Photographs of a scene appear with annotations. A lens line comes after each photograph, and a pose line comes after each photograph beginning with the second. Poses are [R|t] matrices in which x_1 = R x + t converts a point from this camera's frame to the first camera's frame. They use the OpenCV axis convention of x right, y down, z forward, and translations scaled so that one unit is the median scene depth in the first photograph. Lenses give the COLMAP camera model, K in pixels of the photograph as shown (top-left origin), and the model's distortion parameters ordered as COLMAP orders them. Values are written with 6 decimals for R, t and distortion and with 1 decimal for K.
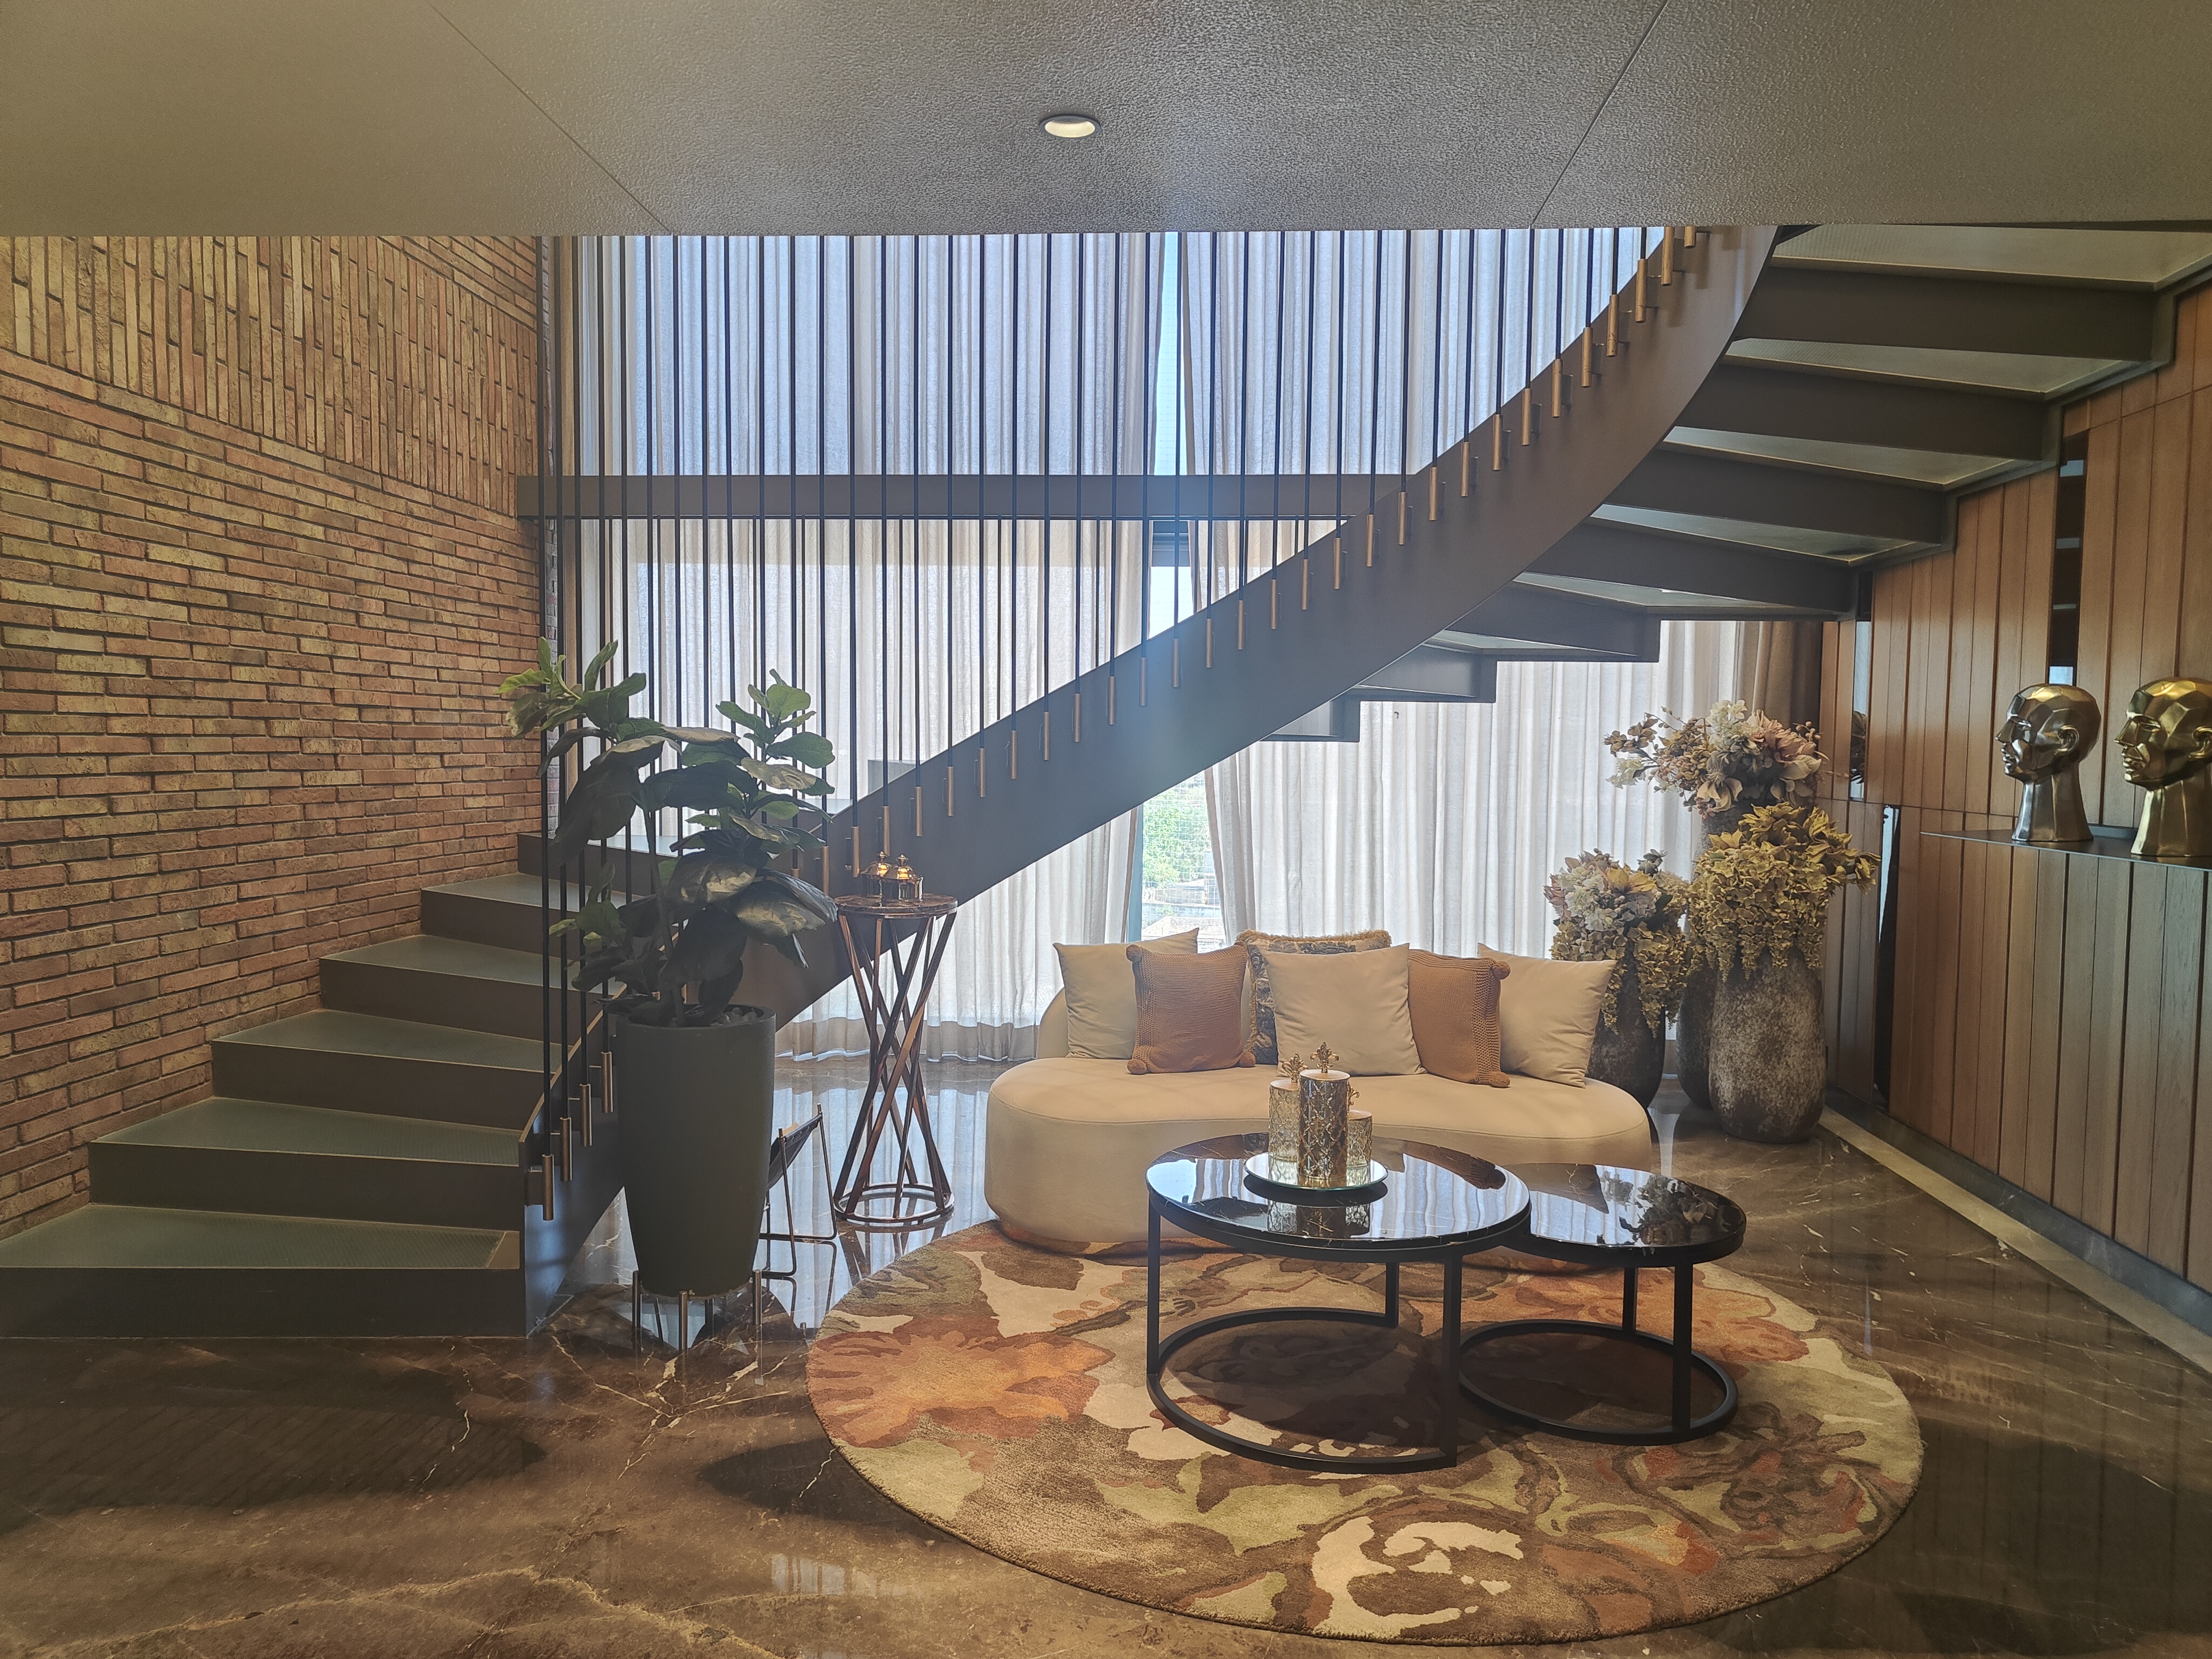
lens RADIAL K [[1446.2, 0, 1094.4], [0, 1446.2, 818.4], [0, 0, 1]] dist [0.012134, 0.000119]
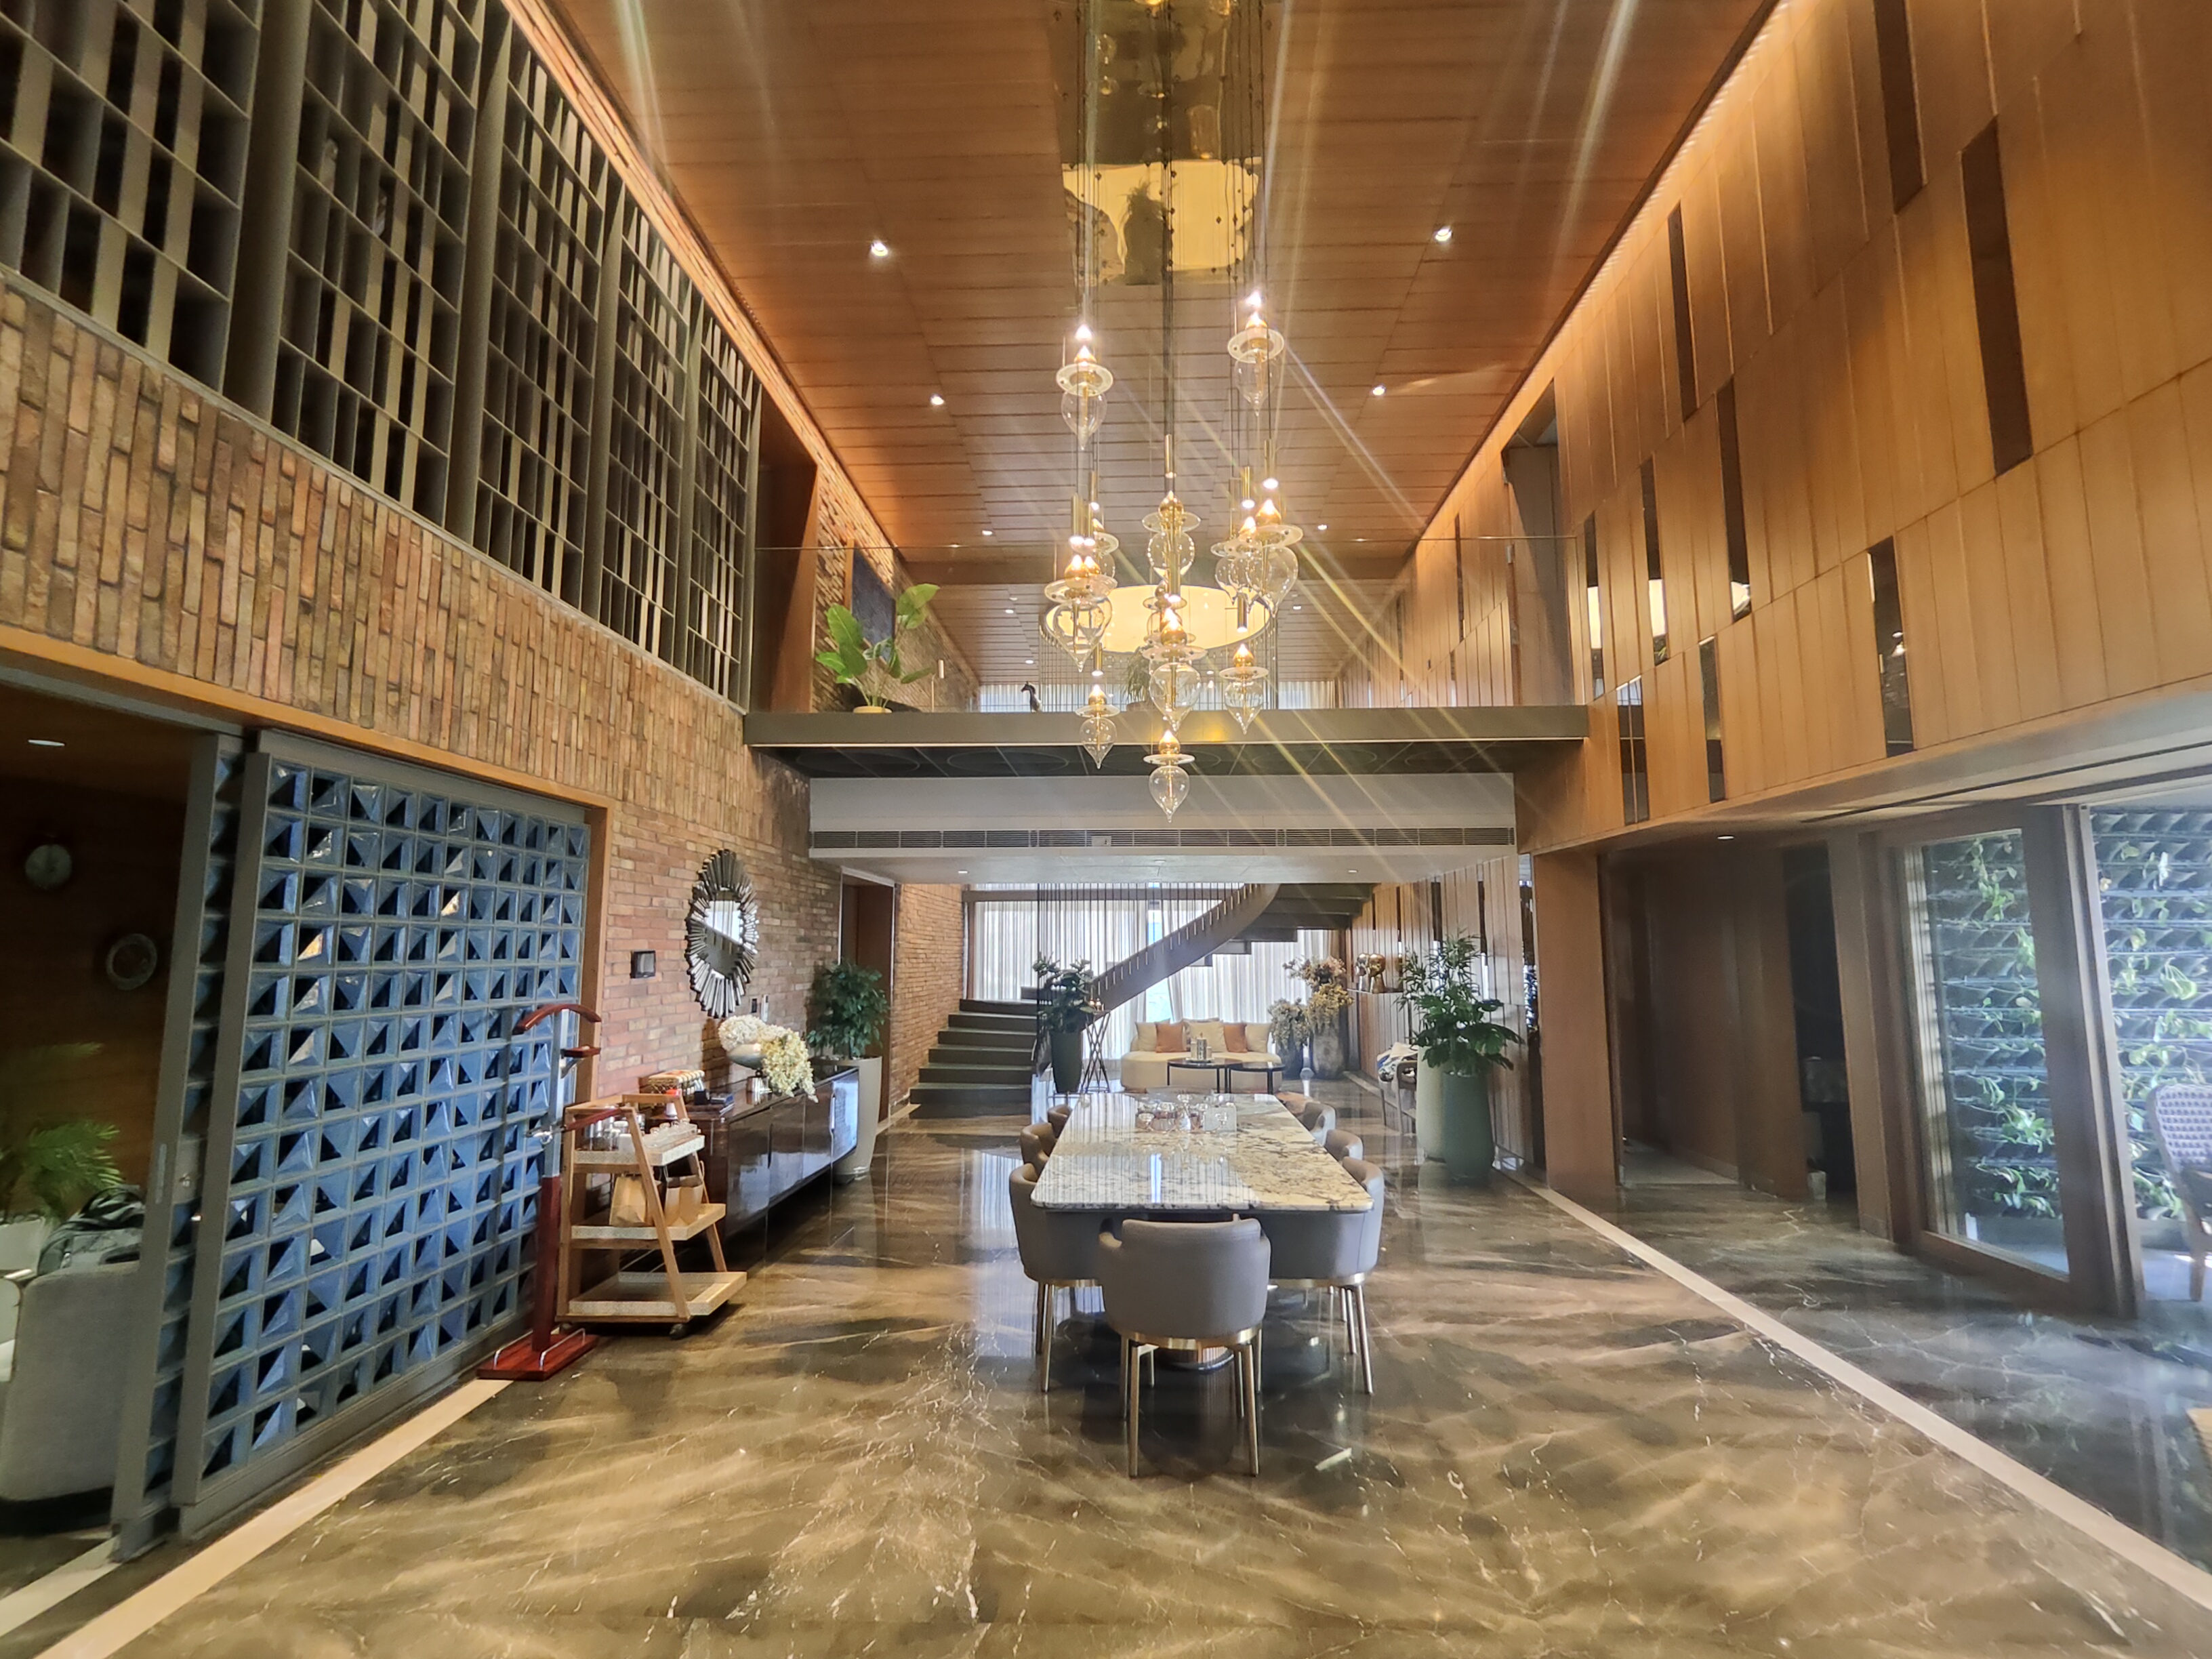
lens RADIAL K [[1010.5, 0, 1110.2], [0, 1010.5, 827.6], [0, 0, 1]] dist [-0.004620, 0.002197]
pose [[0.998012, -0.005777, 0.062752, -0.231549], [0.016596, 0.984731, -0.173292, 0.037326], [-0.060793, 0.173989, 0.982869, -1.582844]]
